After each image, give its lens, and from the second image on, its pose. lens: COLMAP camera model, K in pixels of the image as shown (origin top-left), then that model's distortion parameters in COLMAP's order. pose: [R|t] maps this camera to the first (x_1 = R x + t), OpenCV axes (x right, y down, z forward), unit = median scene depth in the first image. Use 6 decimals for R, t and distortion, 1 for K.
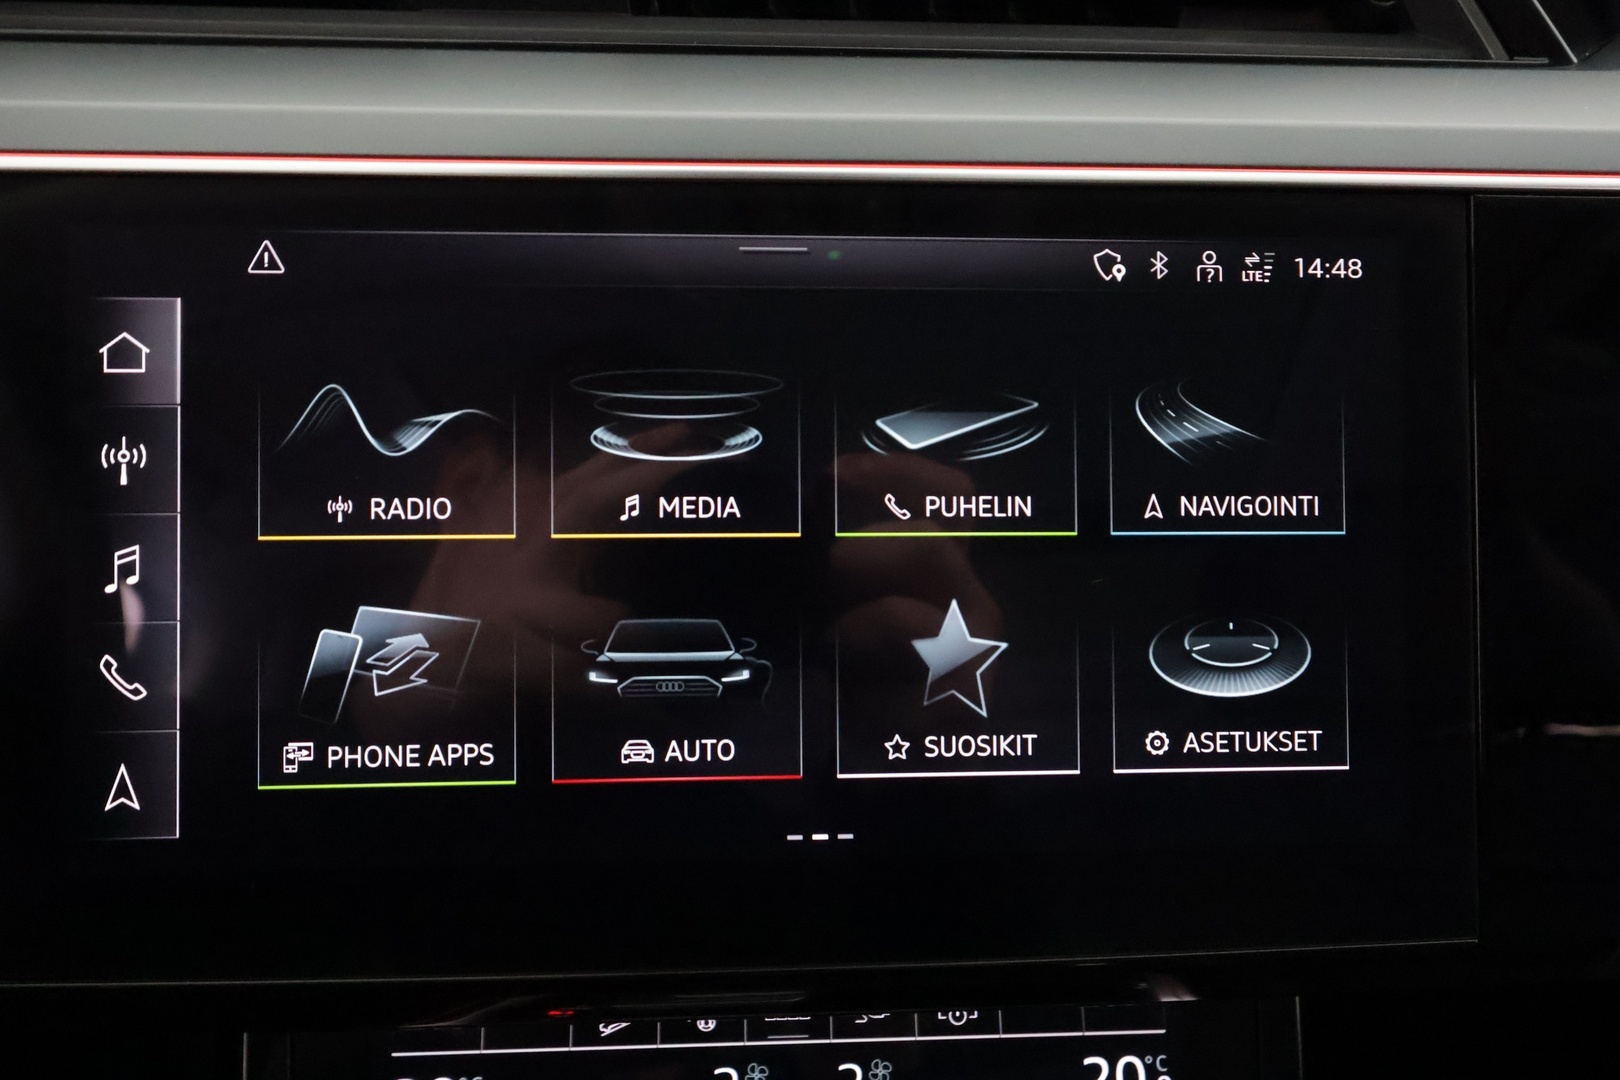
lens RADIAL K [[1382.8, 0, 749.4], [0, 1382.8, 521.7], [0, 0, 1]] dist [-0.012644, -0.003547]
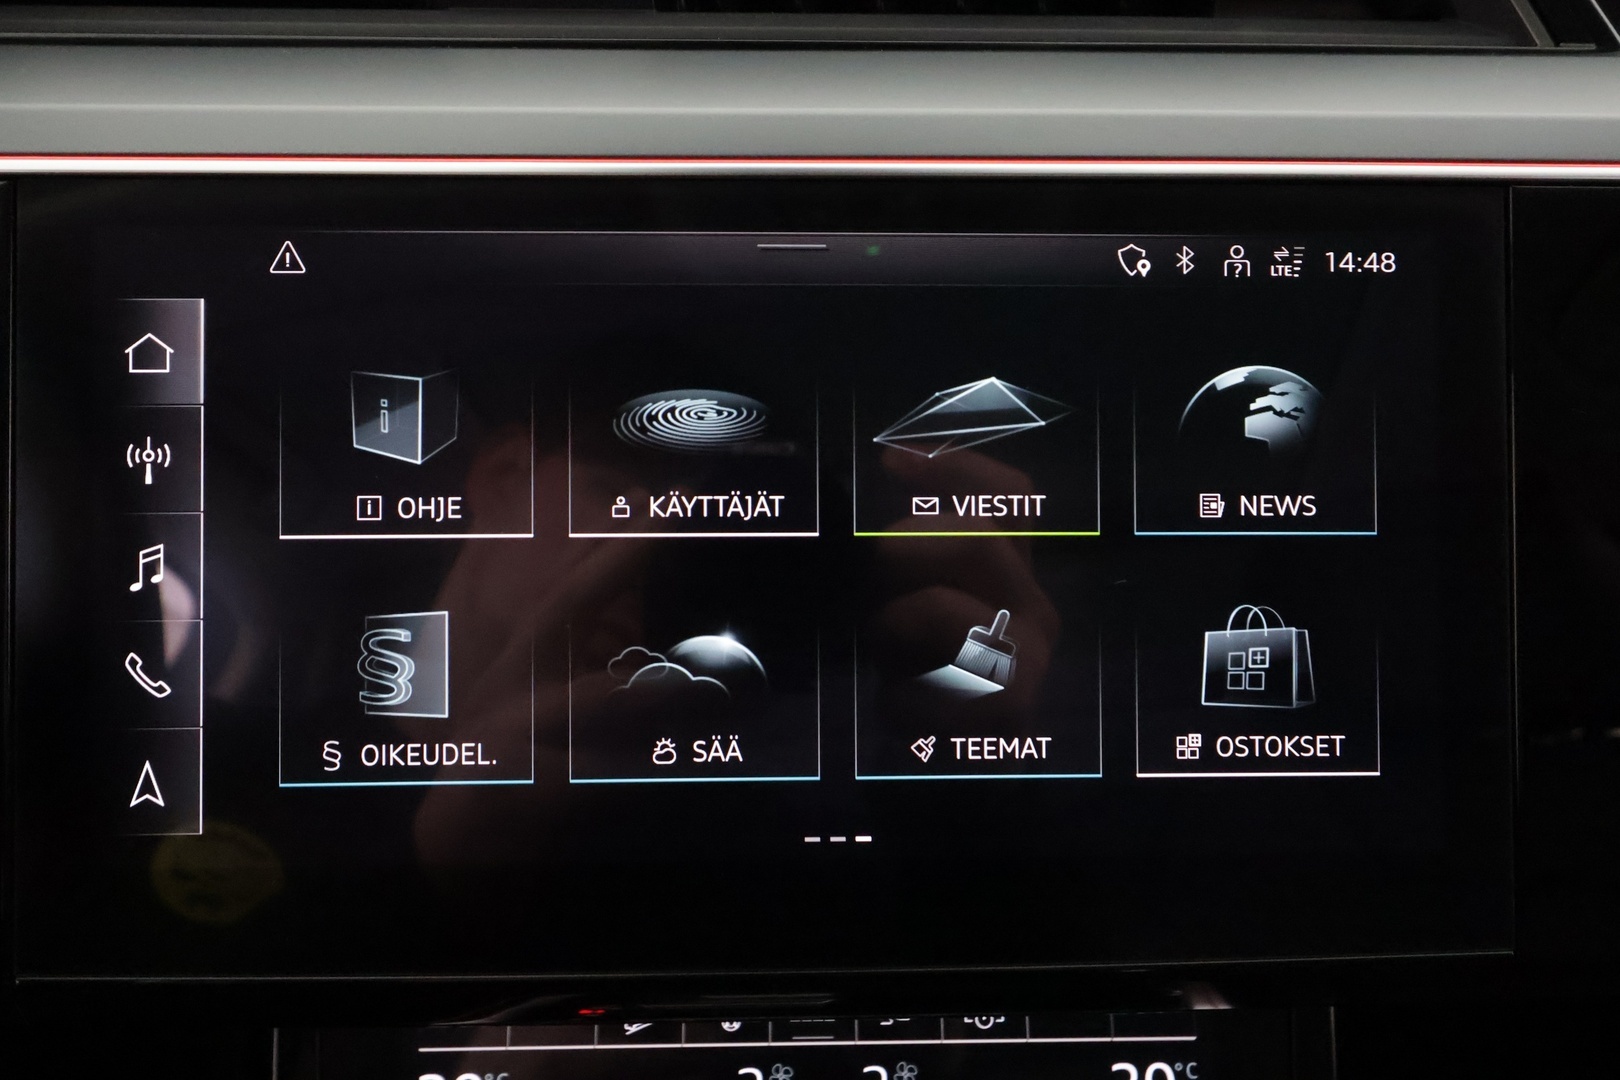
lens RADIAL K [[1382.8, 0, 869.9], [0, 1382.8, 531.3], [0, 0, 1]] dist [-0.012644, -0.003547]
pose [[0.999405, 0.000972, -0.034478, 0.106685], [-0.000708, 0.999970, 0.007667, -0.000407], [0.034484, -0.007638, 0.999376, 0.009326]]
